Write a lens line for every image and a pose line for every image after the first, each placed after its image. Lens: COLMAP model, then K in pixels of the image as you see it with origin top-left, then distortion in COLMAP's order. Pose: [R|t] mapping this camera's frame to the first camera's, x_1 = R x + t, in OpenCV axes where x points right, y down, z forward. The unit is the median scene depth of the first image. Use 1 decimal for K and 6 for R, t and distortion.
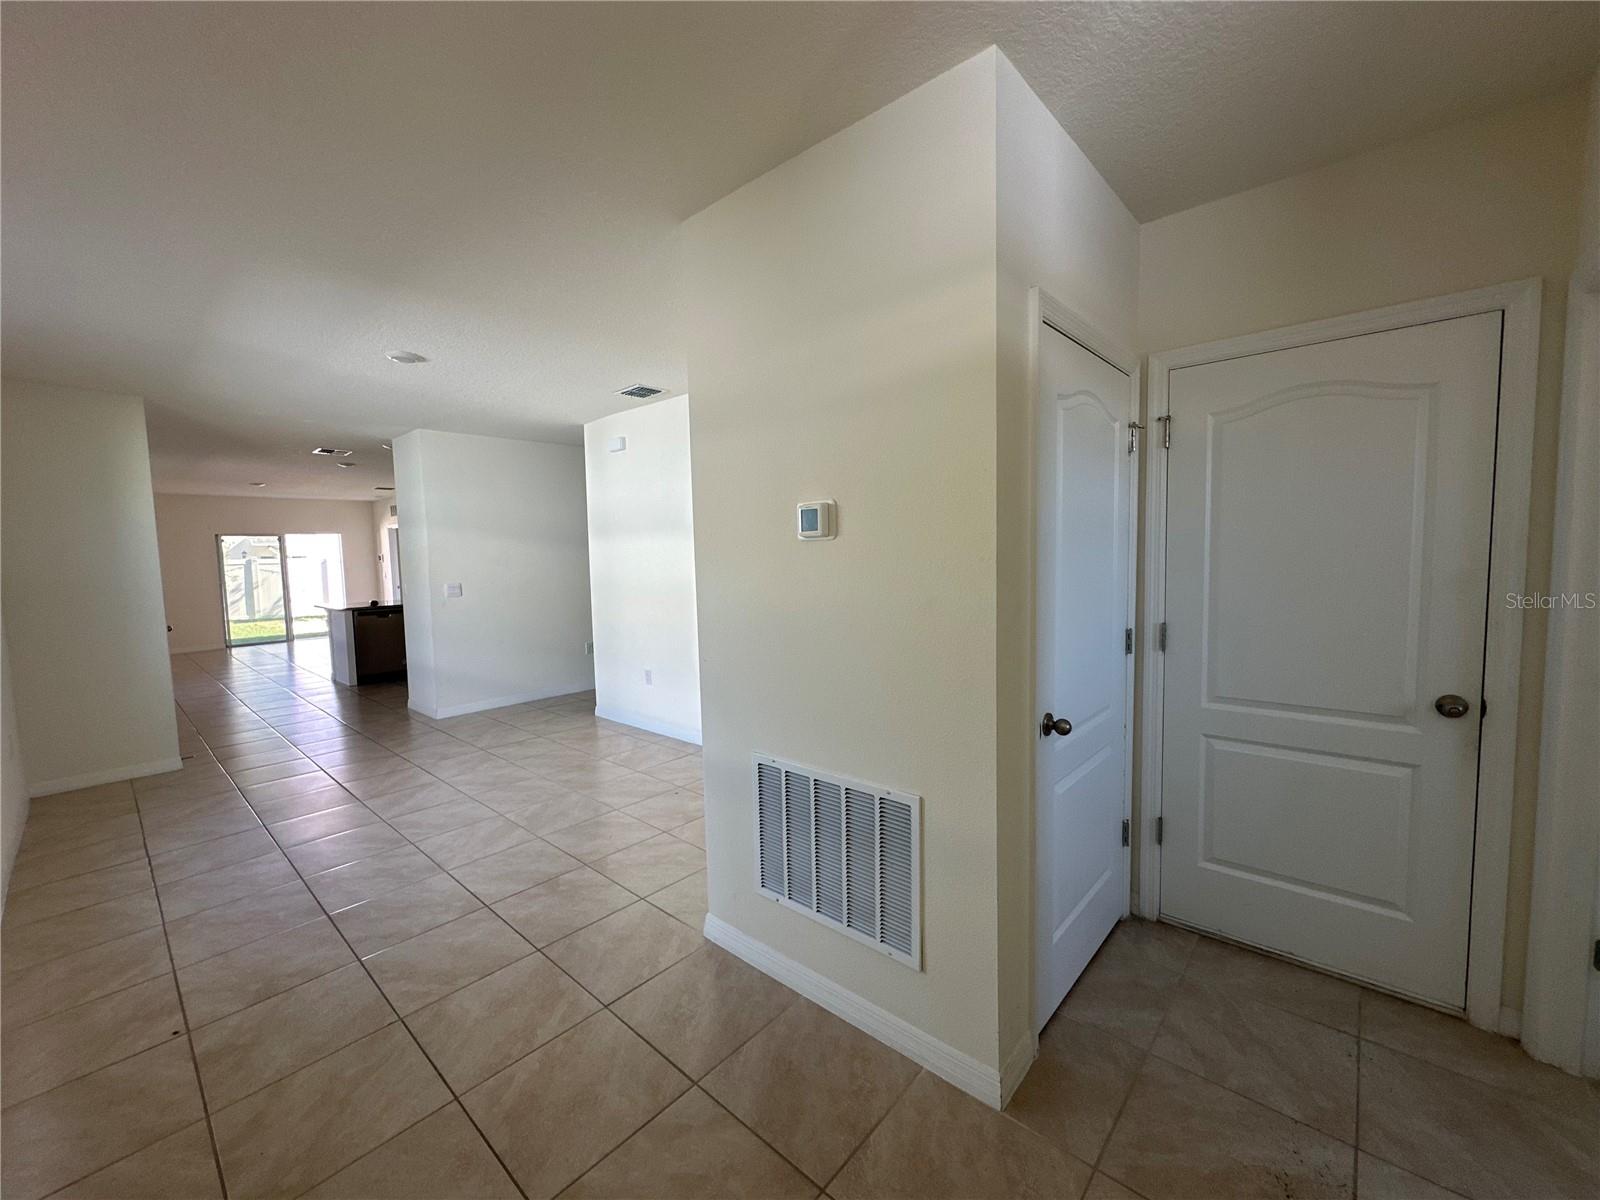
lens RADIAL K [[638.0, 0, 796.3], [0, 638.0, 596.5], [0, 0, 1]] dist [-0.002841, 0.000837]
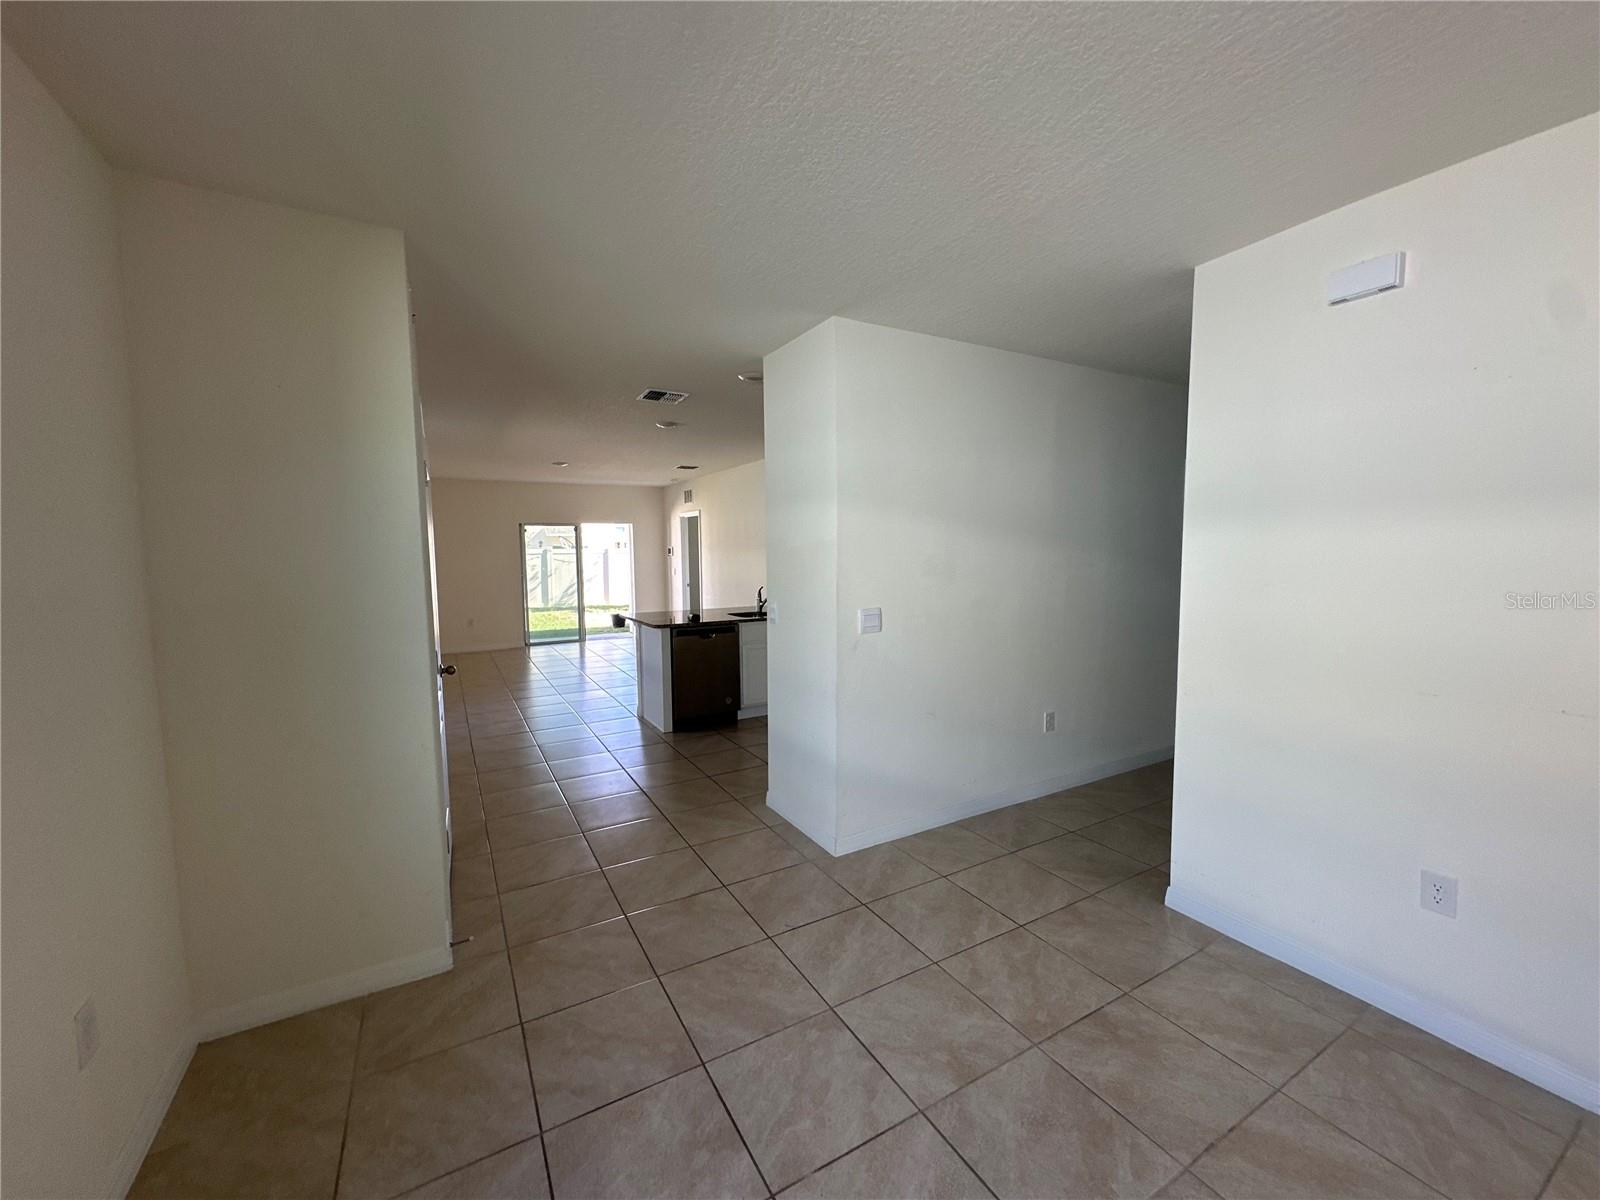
lens RADIAL K [[638.0, 0, 801.0], [0, 638.0, 598.9], [0, 0, 1]] dist [-0.002841, 0.000837]
pose [[0.947522, 0.040694, -0.317091, -0.203618], [-0.036942, 0.999158, 0.017837, -0.017152], [0.317550, -0.005187, 0.948227, 0.226149]]
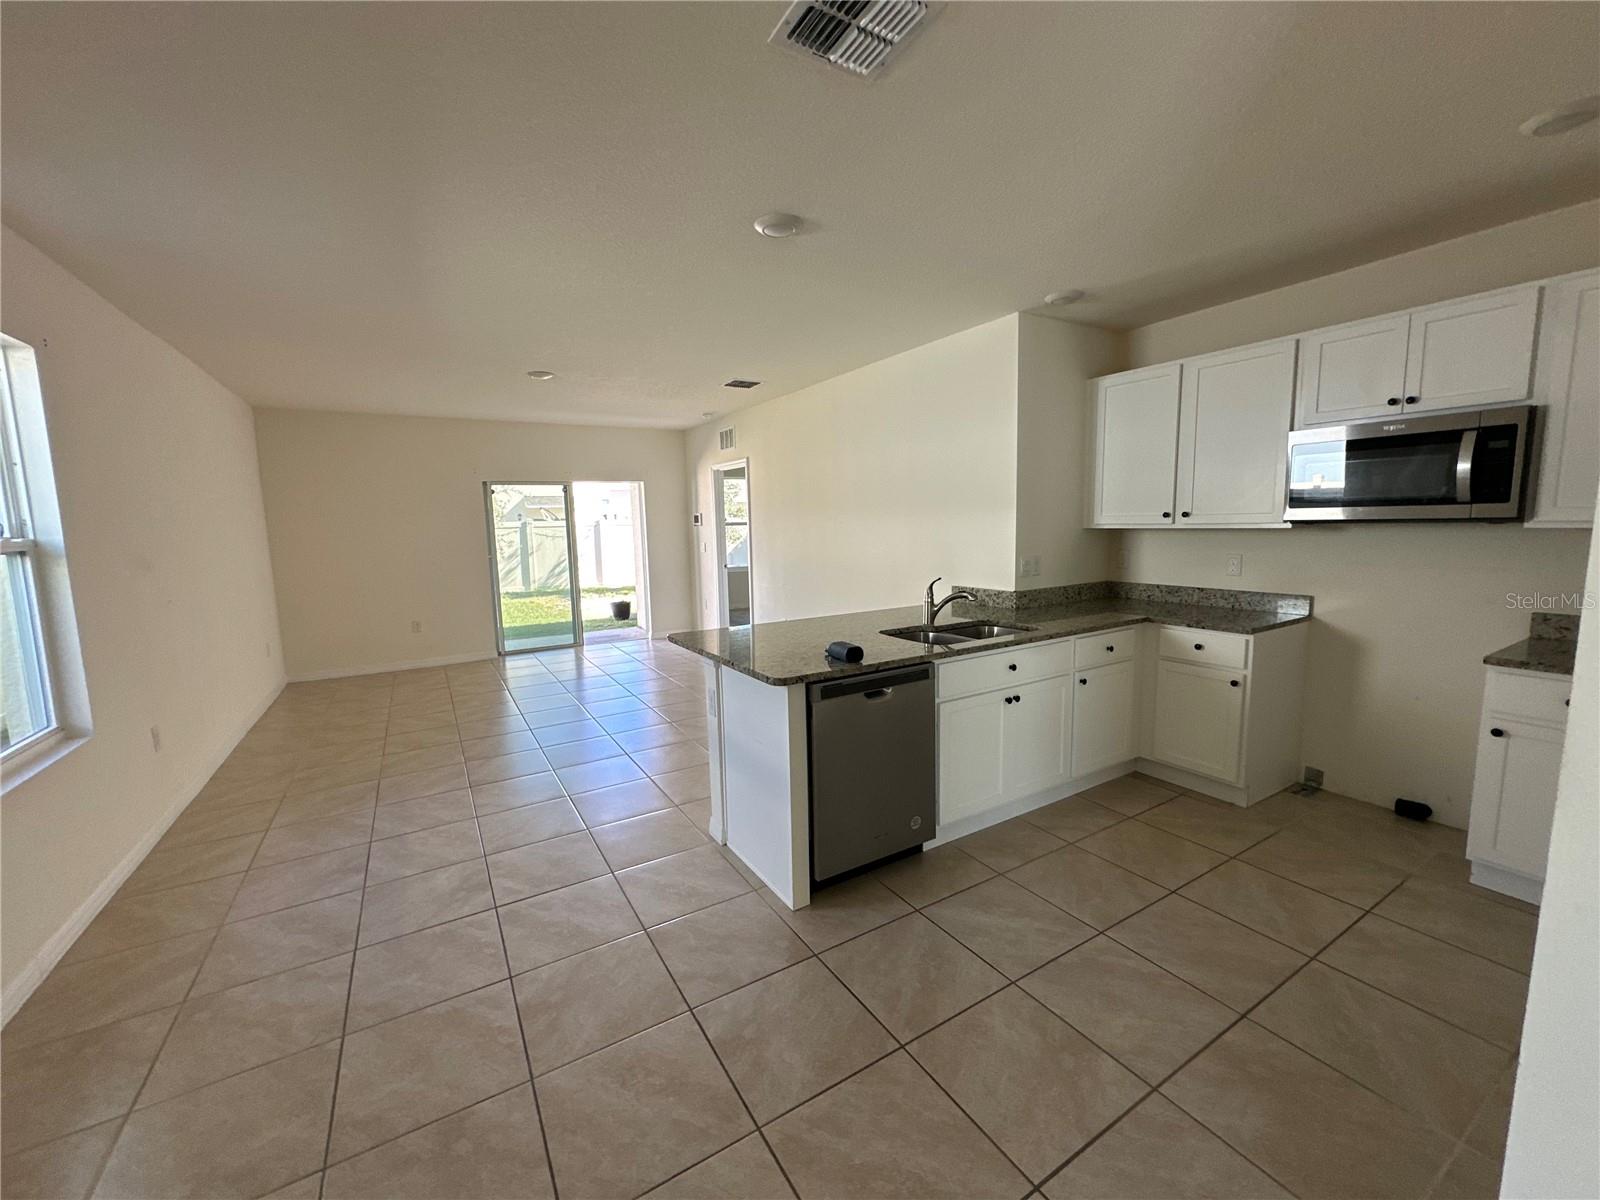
lens RADIAL K [[638.0, 0, 806.5], [0, 638.0, 598.5], [0, 0, 1]] dist [-0.002841, 0.000837]
pose [[0.957259, 0.038273, -0.286689, -0.373080], [-0.021583, 0.997895, 0.061153, -0.023327], [0.288426, -0.052352, 0.956070, 0.430336]]
